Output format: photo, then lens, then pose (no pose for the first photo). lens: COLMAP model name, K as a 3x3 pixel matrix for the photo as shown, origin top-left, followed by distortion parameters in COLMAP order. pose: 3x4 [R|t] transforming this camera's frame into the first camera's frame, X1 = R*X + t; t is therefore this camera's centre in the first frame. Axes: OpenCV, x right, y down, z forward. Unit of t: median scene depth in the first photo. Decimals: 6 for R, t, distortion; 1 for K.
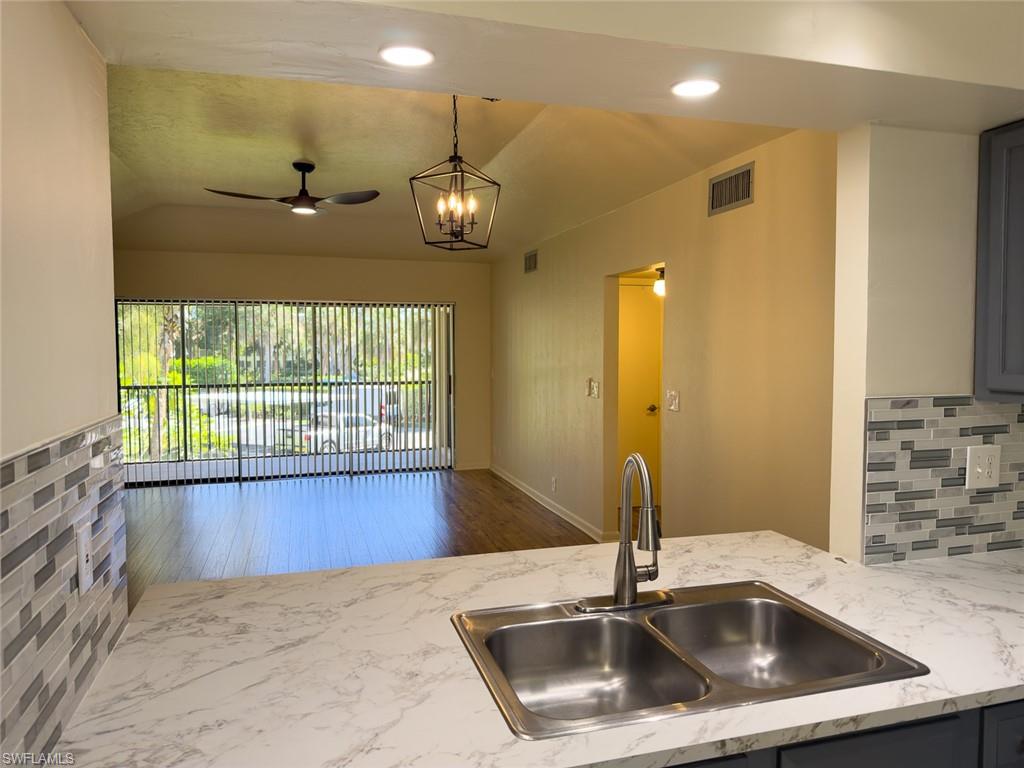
lens RADIAL K [[727.1, 0, 518.2], [0, 727.1, 380.1], [0, 0, 1]] dist [0.013641, -0.015334]
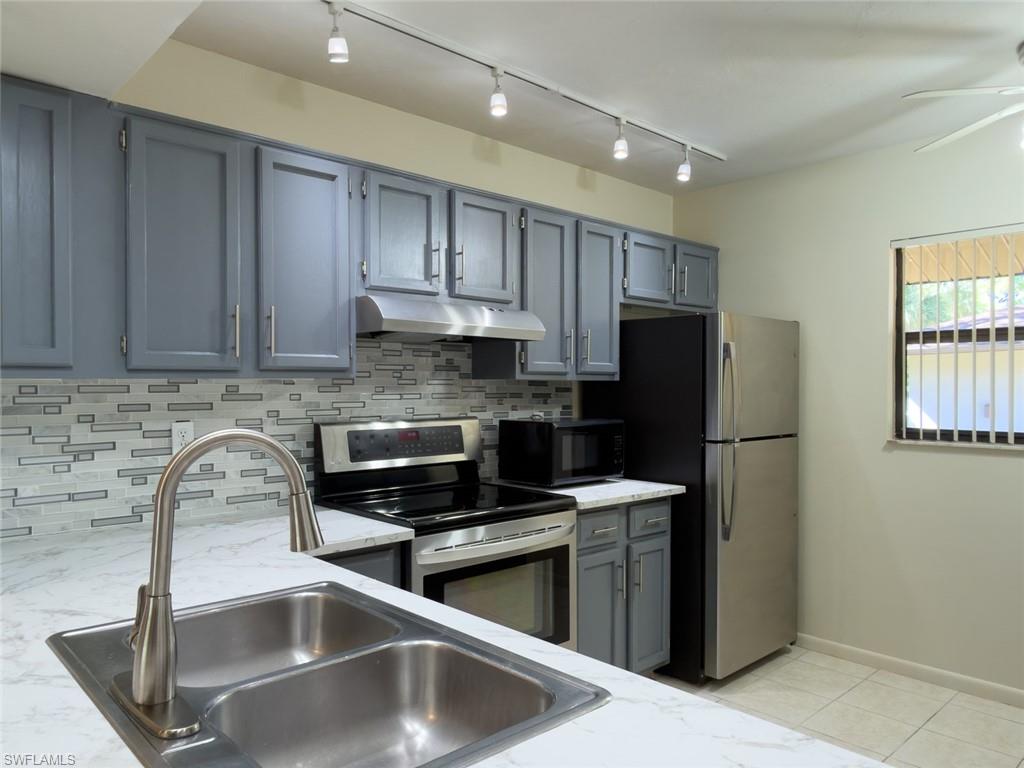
lens RADIAL K [[727.1, 0, 515.0], [0, 727.1, 388.6], [0, 0, 1]] dist [0.013641, -0.015334]
pose [[-0.441172, -0.005130, 0.897408, -0.428189], [0.043166, 0.998705, 0.026930, 0.044912], [-0.896384, 0.050619, -0.440379, 0.845348]]
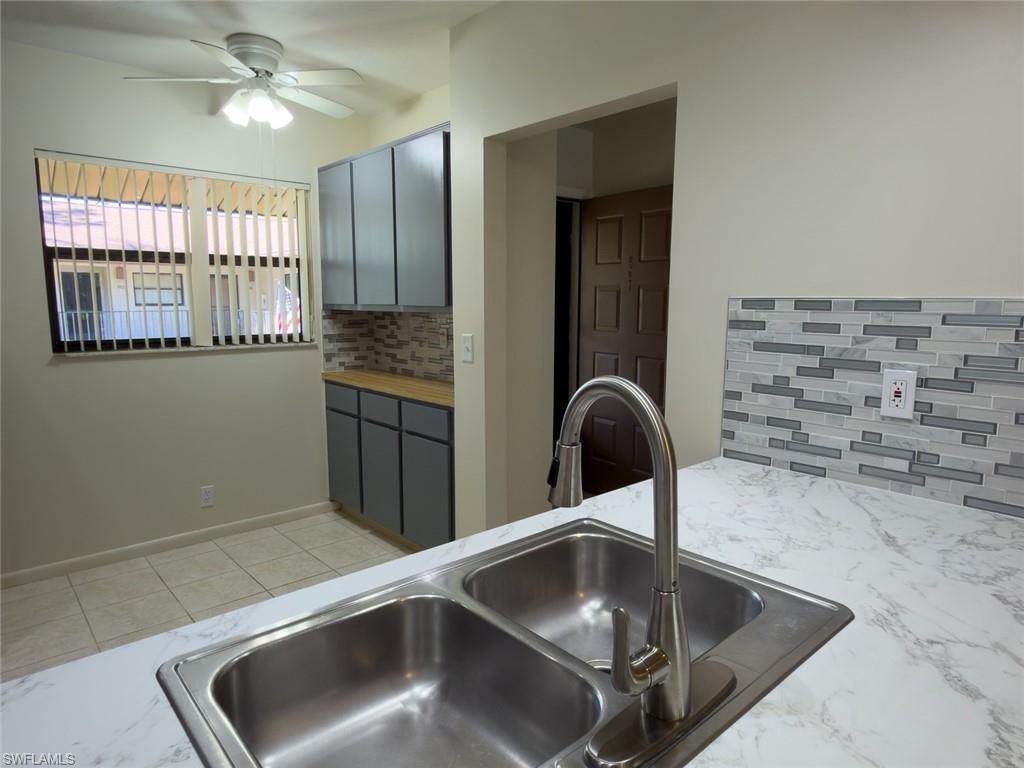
lens RADIAL K [[615.4, 0, 522.6], [0, 615.4, 383.8], [0, 0, 1]] dist [-0.006427, 0.013581]
pose [[-0.906138, 0.051801, -0.419798, 0.326254], [-0.027338, 0.983225, 0.180335, 0.024825], [0.422097, 0.174884, -0.889522, 1.087838]]
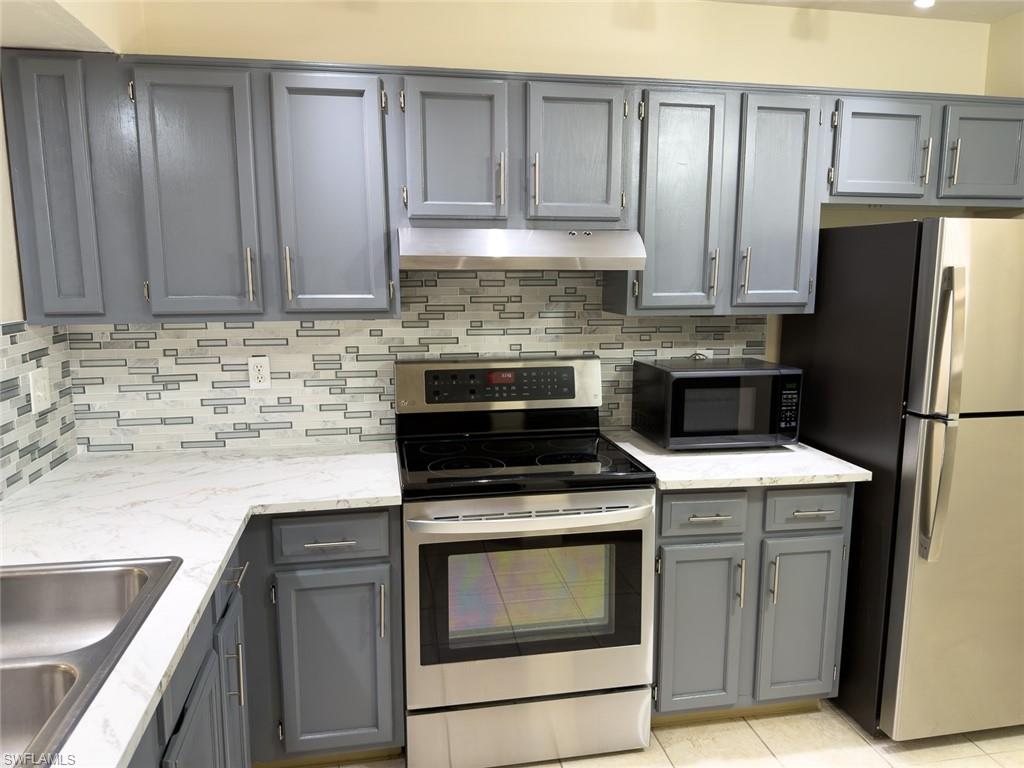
lens RADIAL K [[727.1, 0, 510.7], [0, 727.1, 387.5], [0, 0, 1]] dist [0.013641, -0.015334]
pose [[0.112188, -0.154143, 0.981659, -0.306258], [0.049217, 0.987545, 0.149442, -0.005357], [-0.992467, 0.031549, 0.118377, 0.235967]]
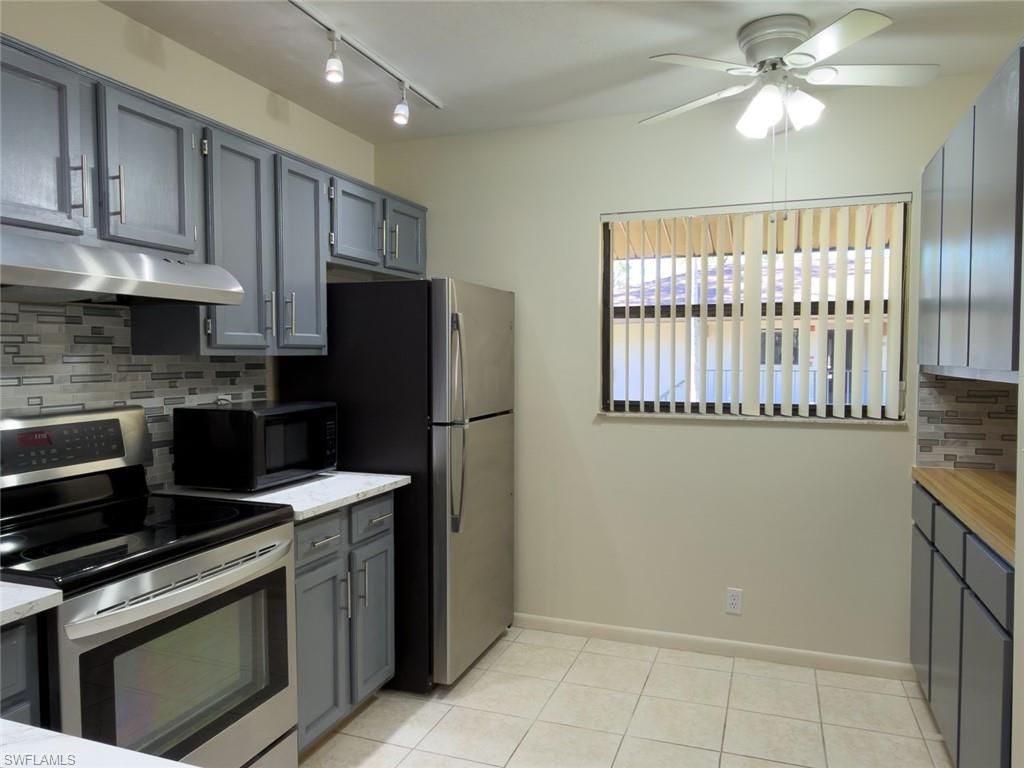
lens RADIAL K [[727.1, 0, 517.6], [0, 727.1, 388.0], [0, 0, 1]] dist [0.013641, -0.015334]
pose [[-0.798800, -0.029155, 0.600890, -0.164742], [0.030408, 0.995591, 0.088729, 0.030815], [-0.600827, 0.089149, -0.794392, 0.793612]]
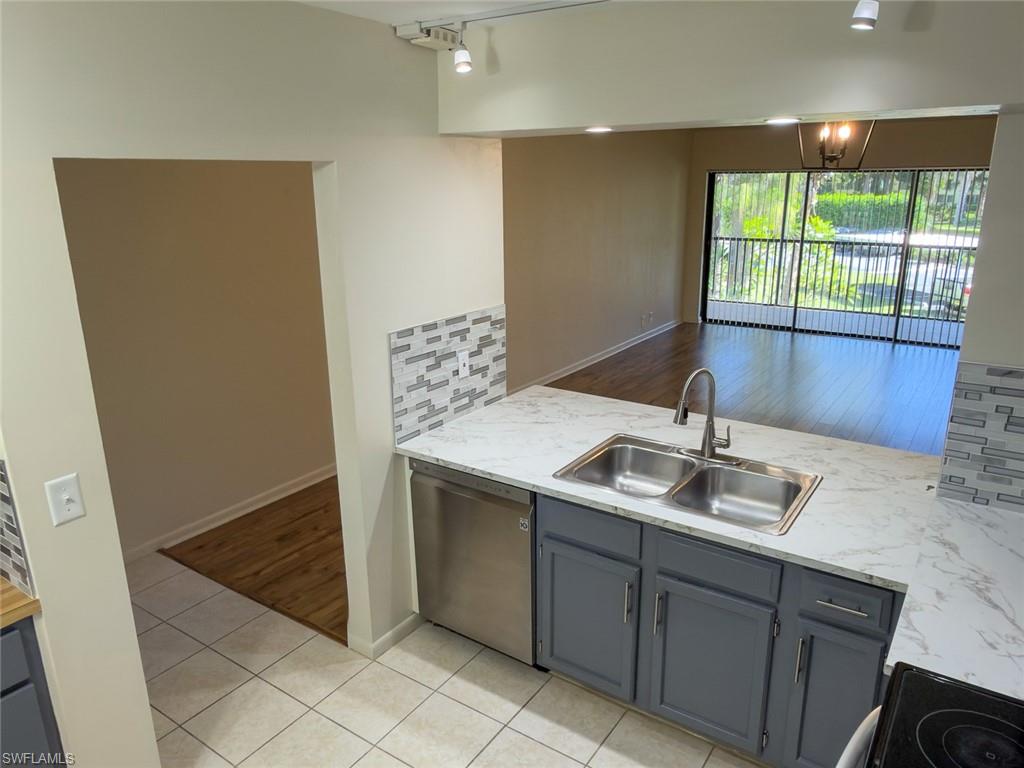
lens RADIAL K [[727.1, 0, 514.6], [0, 727.1, 381.8], [0, 0, 1]] dist [0.013641, -0.015334]
pose [[0.623515, 0.209047, -0.753345, 0.907741], [-0.031292, 0.969490, 0.243127, -0.201388], [0.781185, -0.128020, 0.611033, -0.262071]]
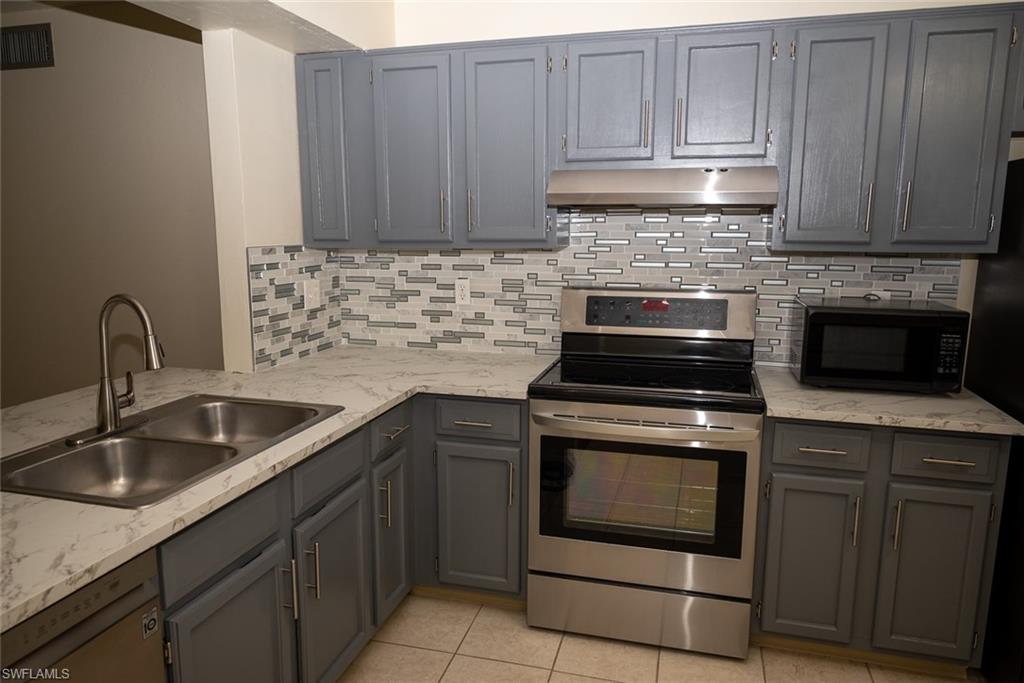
lens RADIAL K [[706.6, 0, 509.0], [0, 706.6, 349.3], [0, 0, 1]] dist [0.012000, -0.004873]
pose [[0.536918, -0.145999, 0.830905, -0.357102], [0.039994, 0.988209, 0.147795, 0.036441], [-0.842686, -0.046123, 0.536426, -0.097575]]
